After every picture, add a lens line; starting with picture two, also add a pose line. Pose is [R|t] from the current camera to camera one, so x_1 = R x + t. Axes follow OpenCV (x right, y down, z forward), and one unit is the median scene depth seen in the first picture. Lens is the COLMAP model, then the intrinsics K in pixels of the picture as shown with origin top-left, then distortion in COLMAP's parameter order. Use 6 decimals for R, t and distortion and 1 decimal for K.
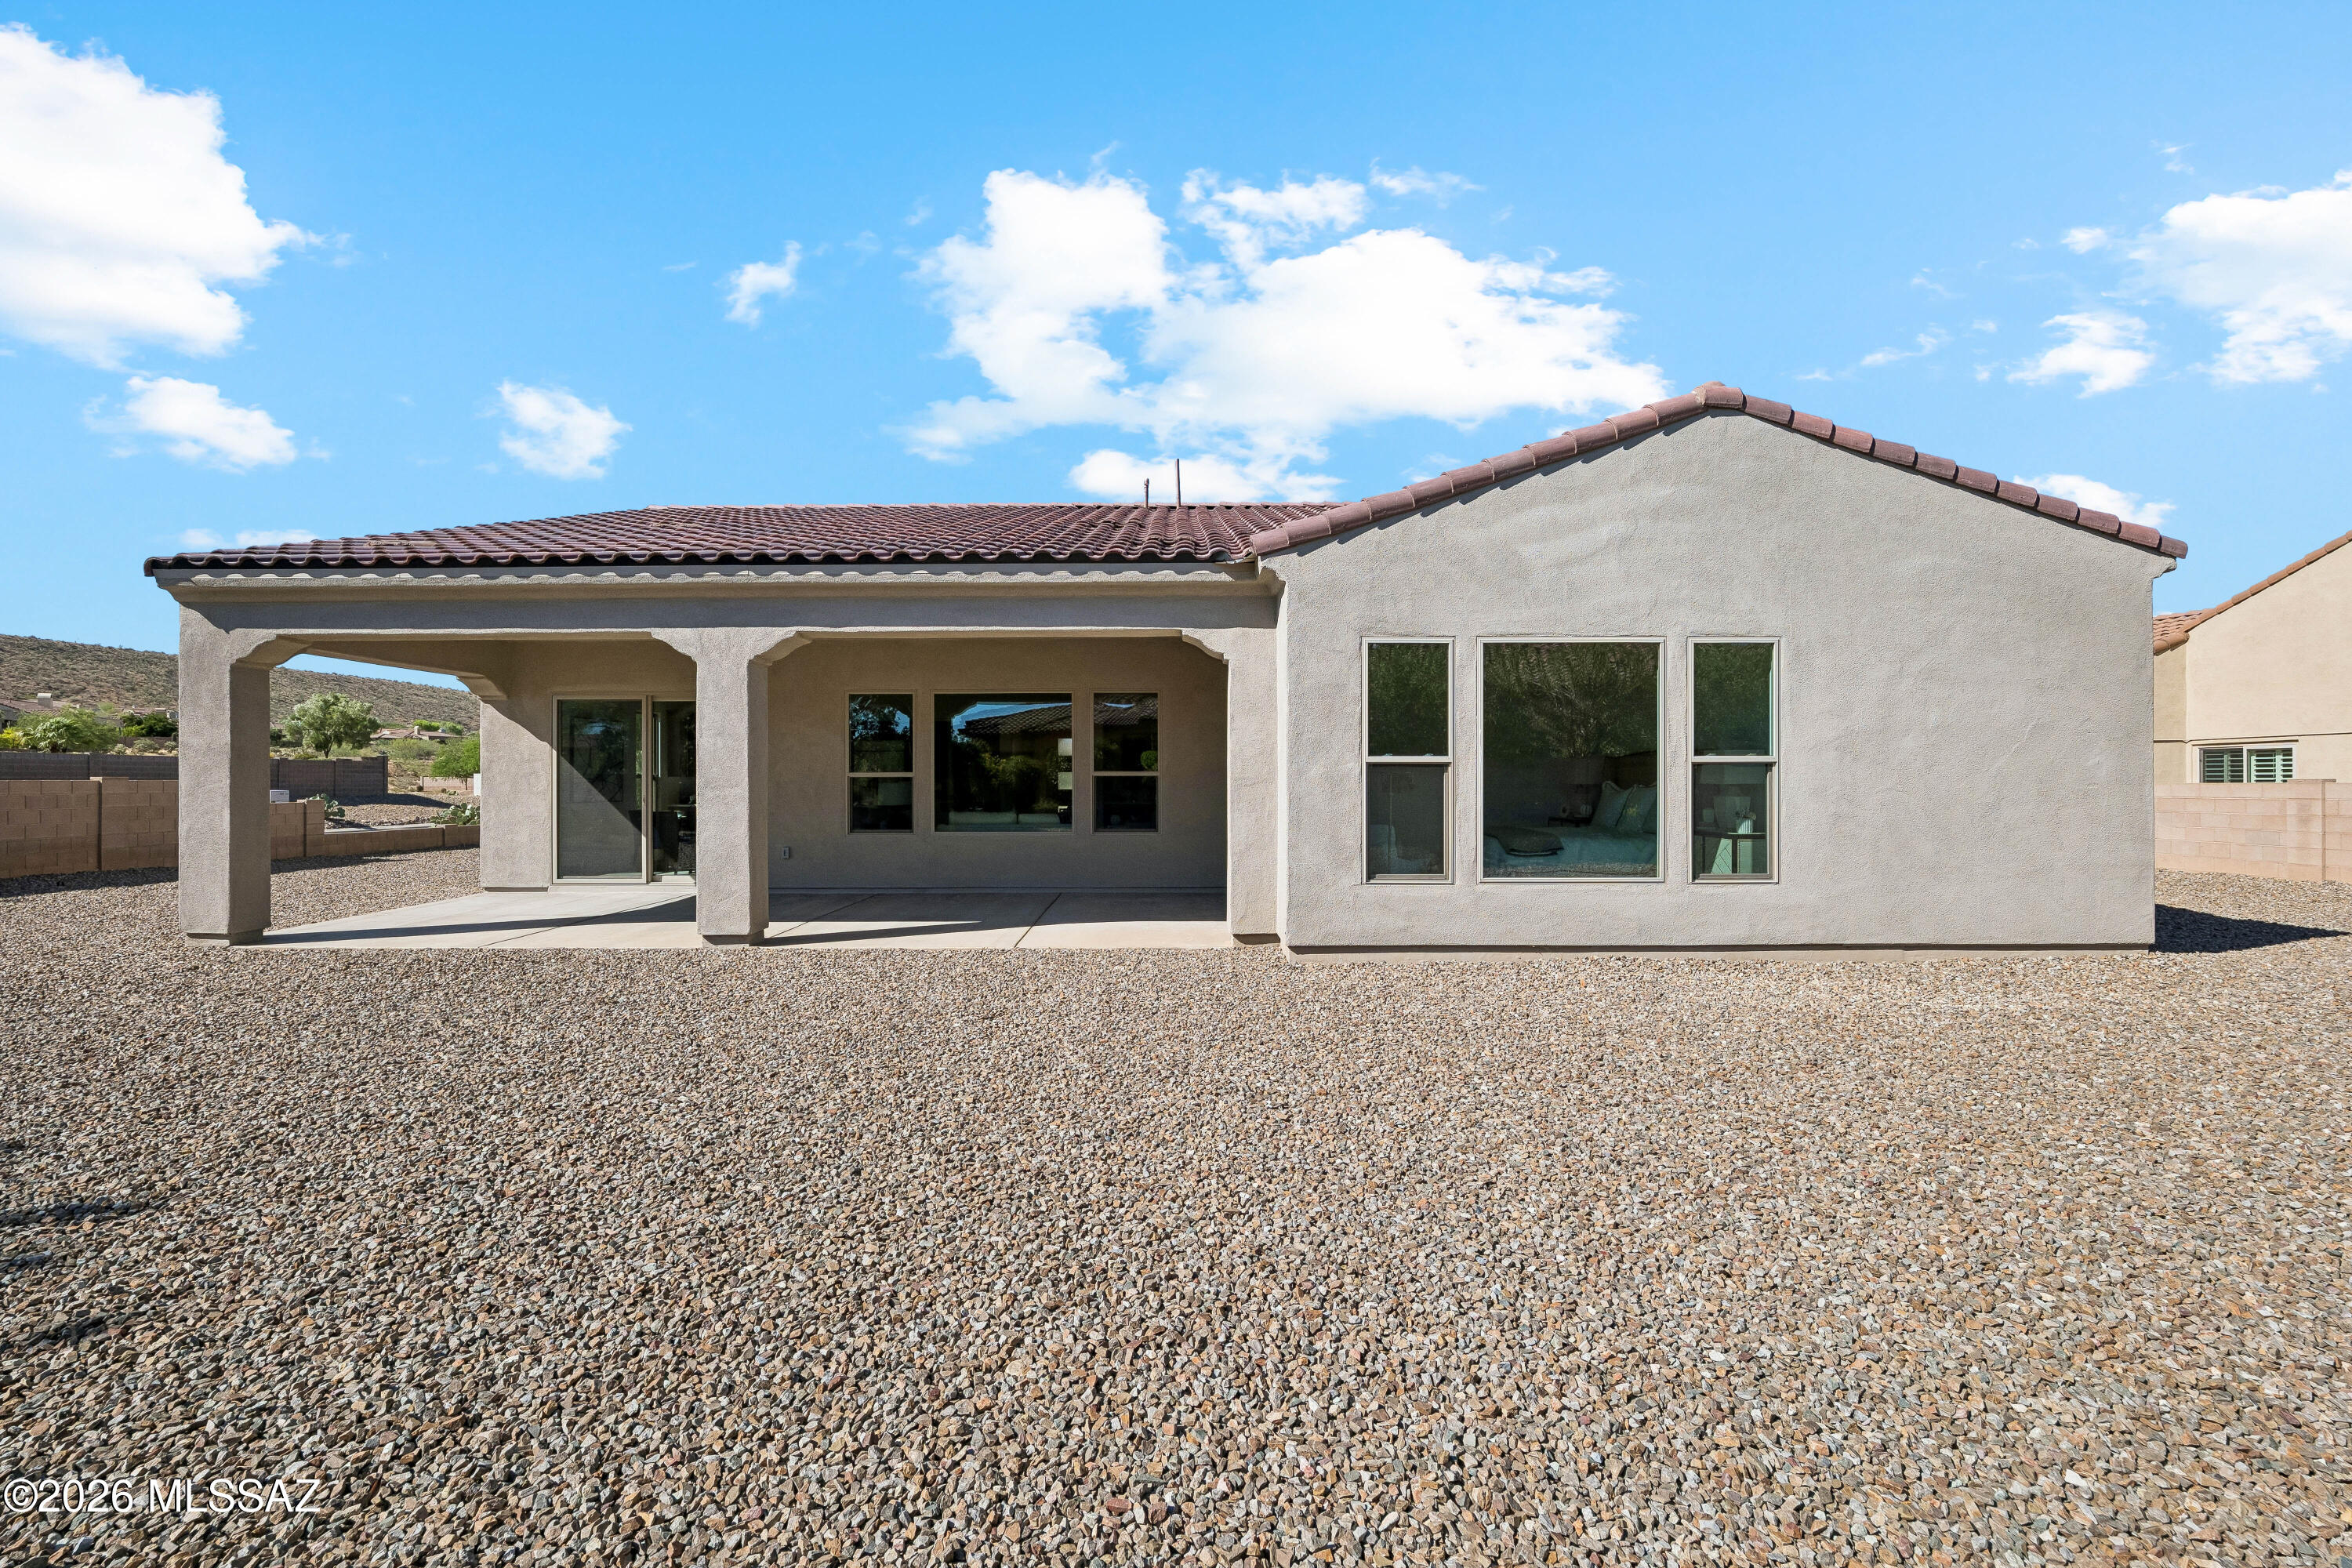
lens RADIAL K [[966.3, 0, 1189.2], [0, 966.3, 784.3], [0, 0, 1]] dist [-0.007422, 0.000289]
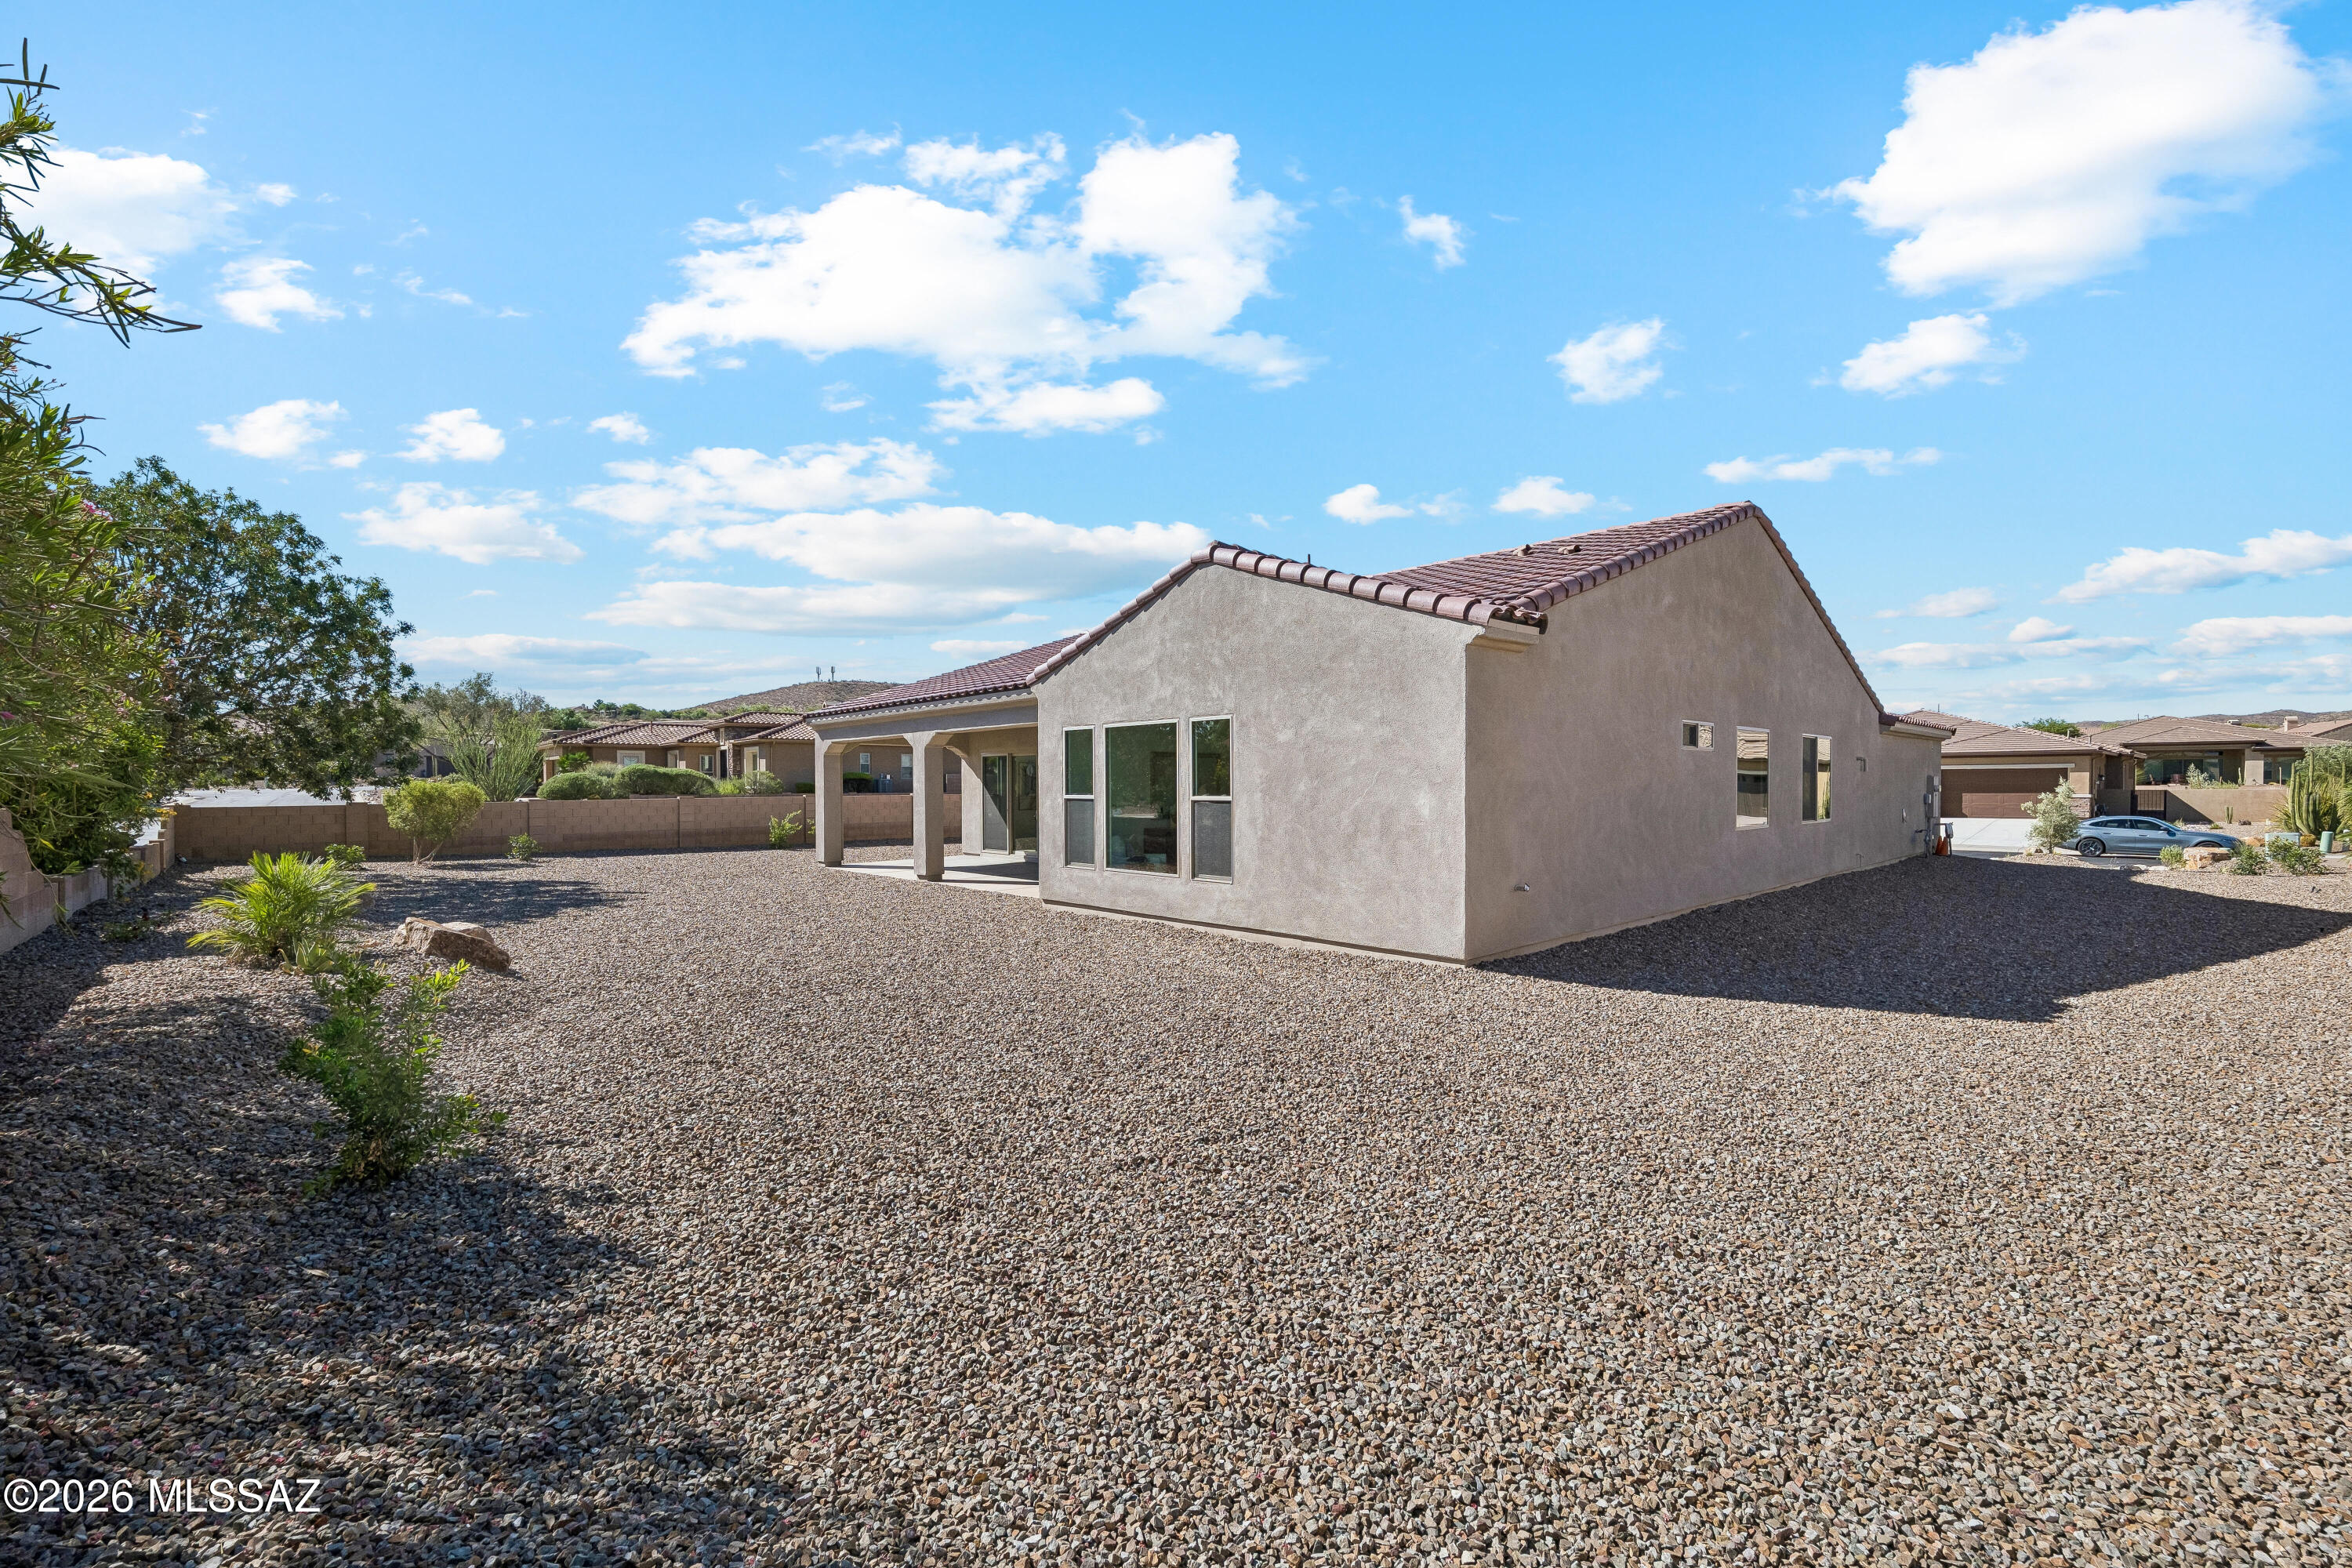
lens RADIAL K [[966.3, 0, 1173.0], [0, 966.3, 782.8], [0, 0, 1]] dist [-0.007422, 0.000289]
pose [[0.693565, -0.004699, -0.720379, 1.494934], [-0.000125, 0.999978, -0.006643, -0.037557], [0.720394, 0.004697, 0.693549, -0.076774]]
